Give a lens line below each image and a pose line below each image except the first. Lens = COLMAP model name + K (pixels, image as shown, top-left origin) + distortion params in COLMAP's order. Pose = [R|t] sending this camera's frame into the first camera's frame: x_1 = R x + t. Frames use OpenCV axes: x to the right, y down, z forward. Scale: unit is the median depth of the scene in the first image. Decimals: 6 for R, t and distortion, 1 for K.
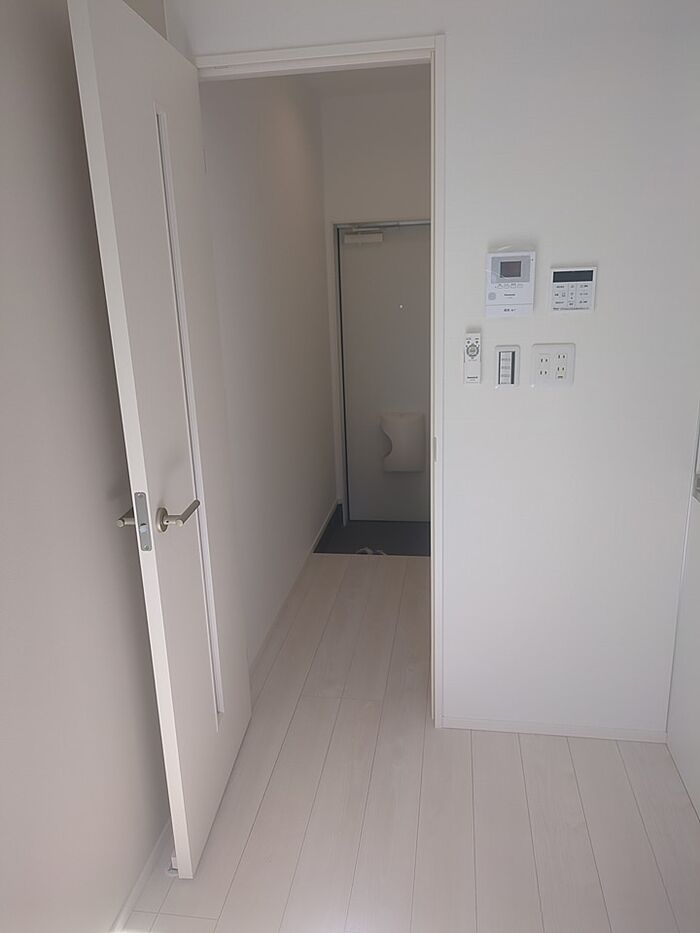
lens RADIAL K [[697.2, 0, 349.4], [0, 697.2, 474.1], [0, 0, 1]] dist [0.052738, -0.060793]
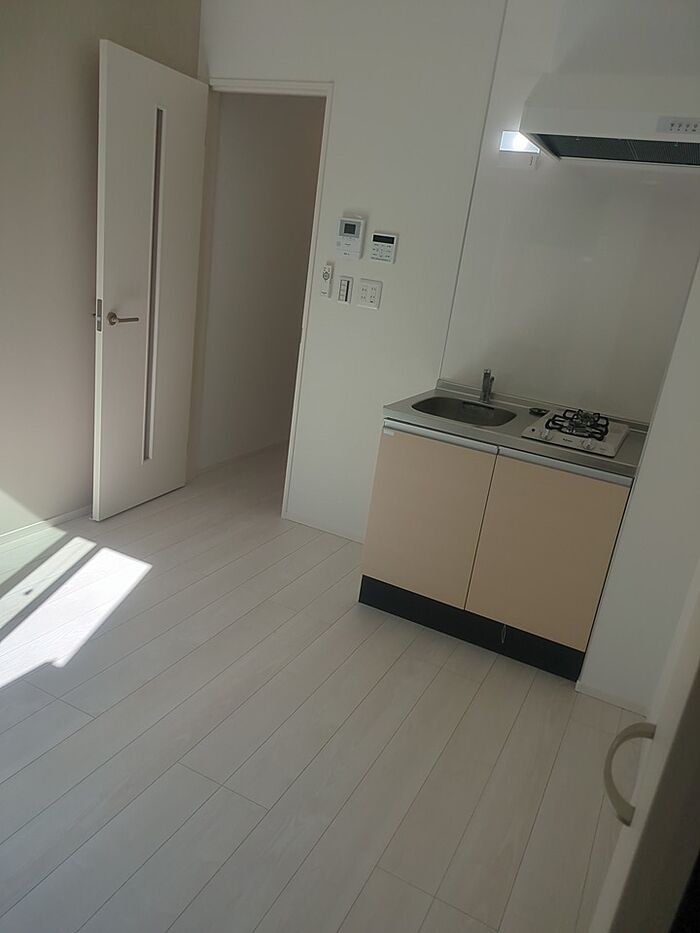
lens RADIAL K [[697.2, 0, 349.4], [0, 697.2, 474.1], [0, 0, 1]] dist [0.052738, -0.060793]
pose [[0.936336, 0.249868, -0.246658, 0.756555], [-0.245058, 0.968191, 0.050530, 0.179103], [0.251438, 0.013133, 0.967784, -0.574483]]
